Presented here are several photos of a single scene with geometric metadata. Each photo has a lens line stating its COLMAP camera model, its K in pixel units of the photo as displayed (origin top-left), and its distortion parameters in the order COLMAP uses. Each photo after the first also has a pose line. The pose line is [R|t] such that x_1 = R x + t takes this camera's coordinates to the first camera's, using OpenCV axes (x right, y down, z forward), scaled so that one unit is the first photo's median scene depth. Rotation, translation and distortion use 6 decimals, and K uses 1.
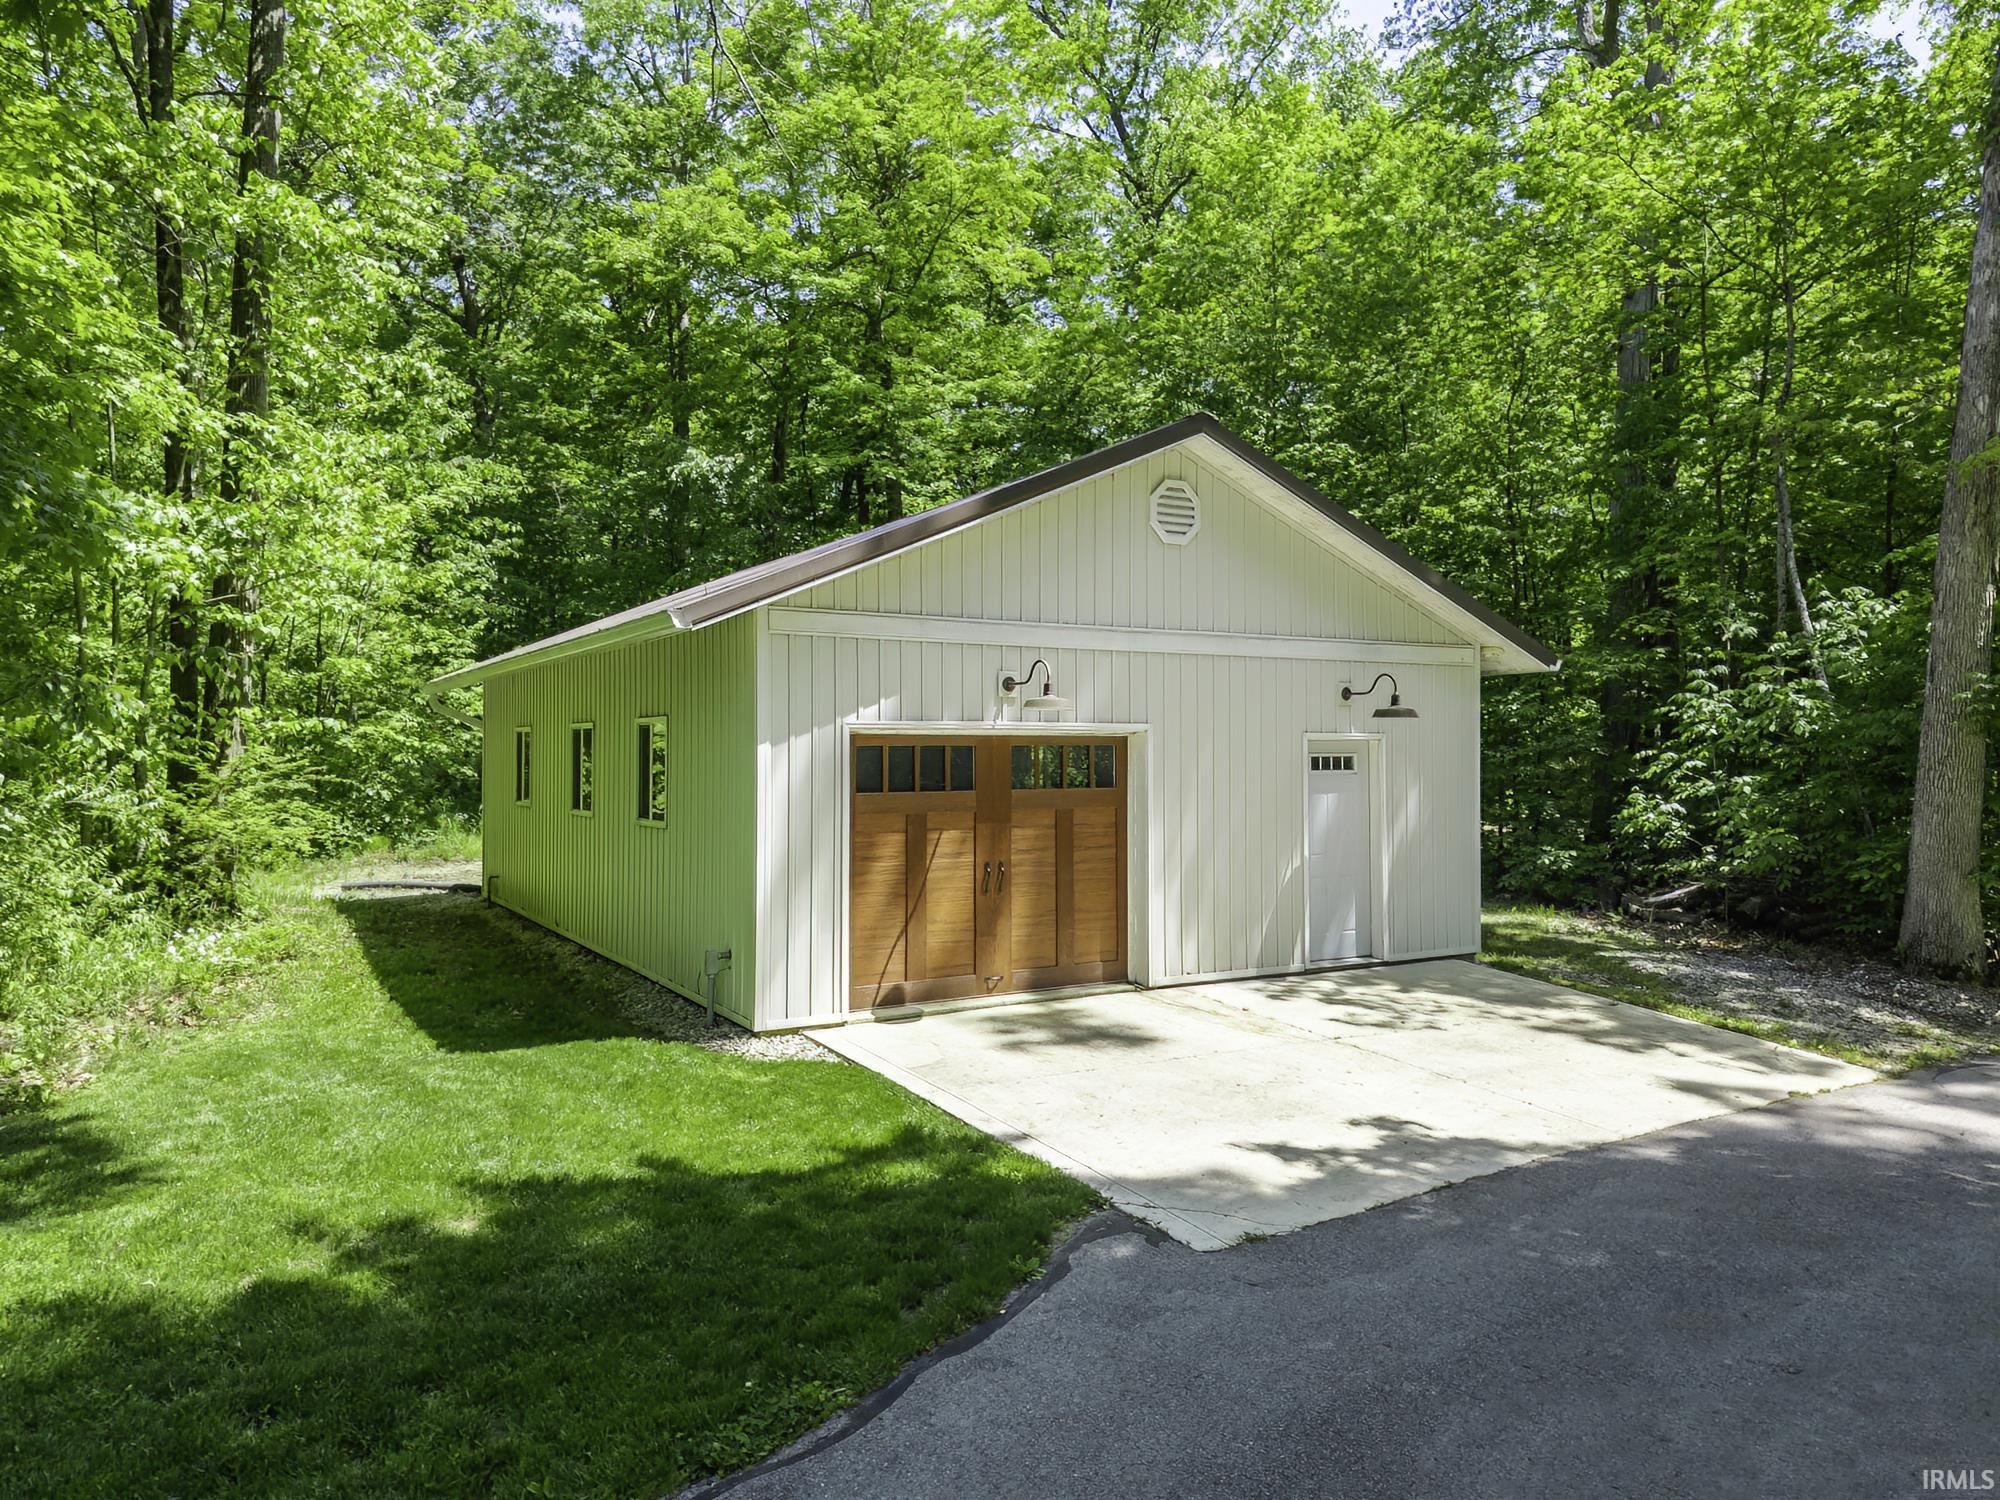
lens RADIAL K [[1617.5, 0, 1001.1], [0, 1617.5, 741.5], [0, 0, 1]] dist [-0.005853, -0.009461]
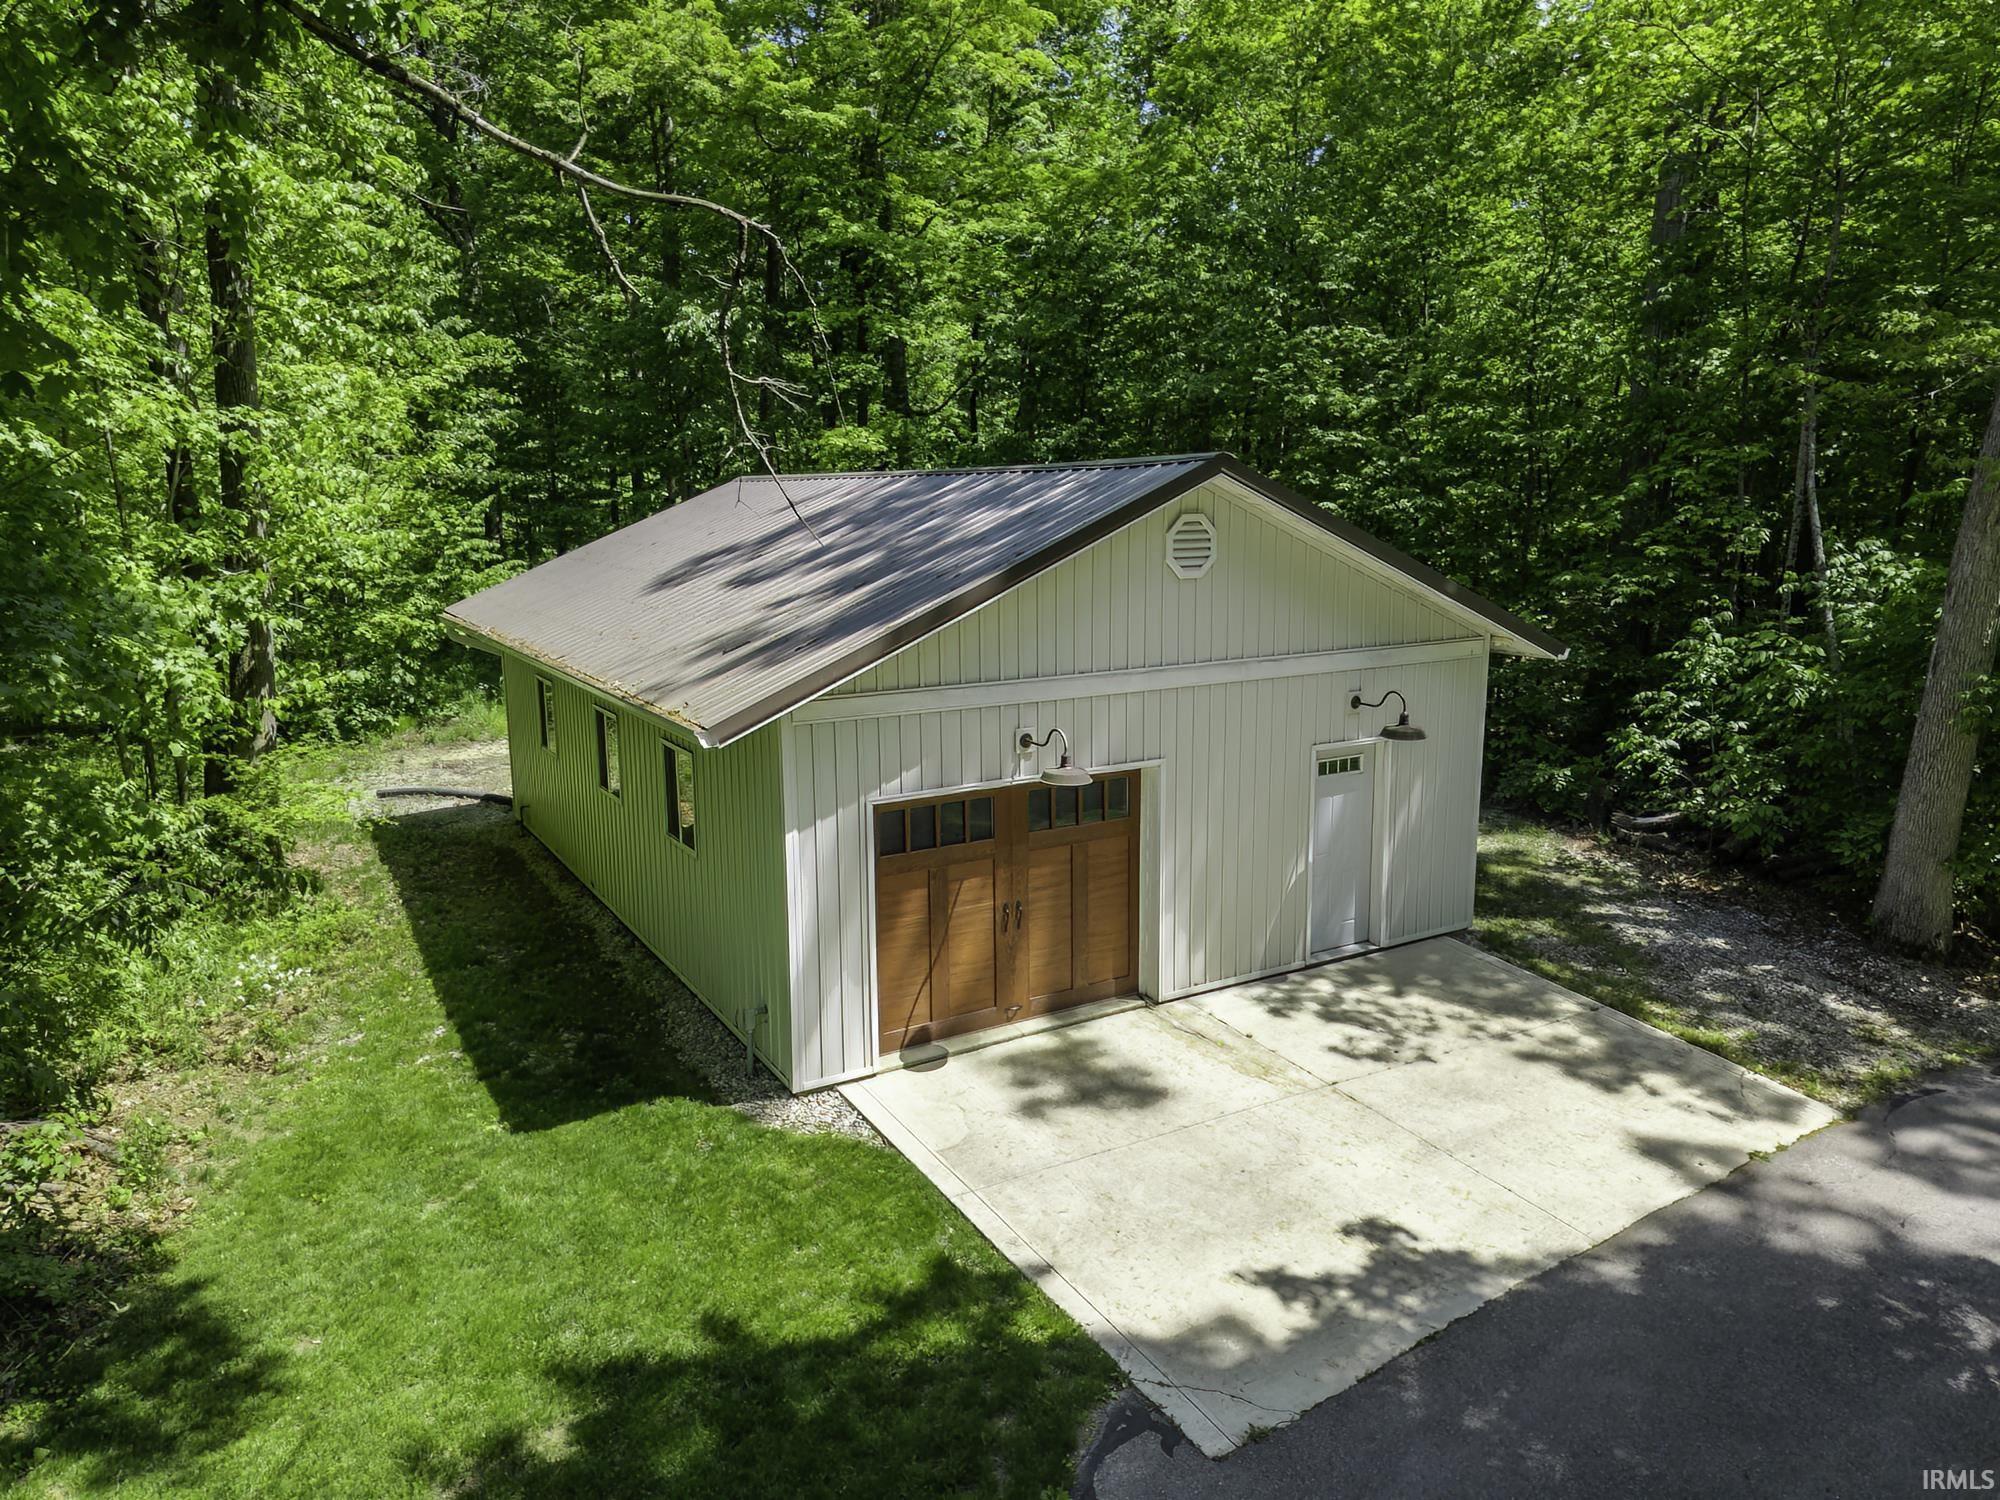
lens RADIAL K [[1591.8, 0, 994.7], [0, 1591.8, 752.0], [0, 0, 1]] dist [-0.011735, -0.000613]
pose [[0.999950, -0.009233, -0.003872, -0.010744], [0.009880, 0.972588, 0.232324, -0.251728], [0.001620, -0.232350, 0.972631, 0.020400]]
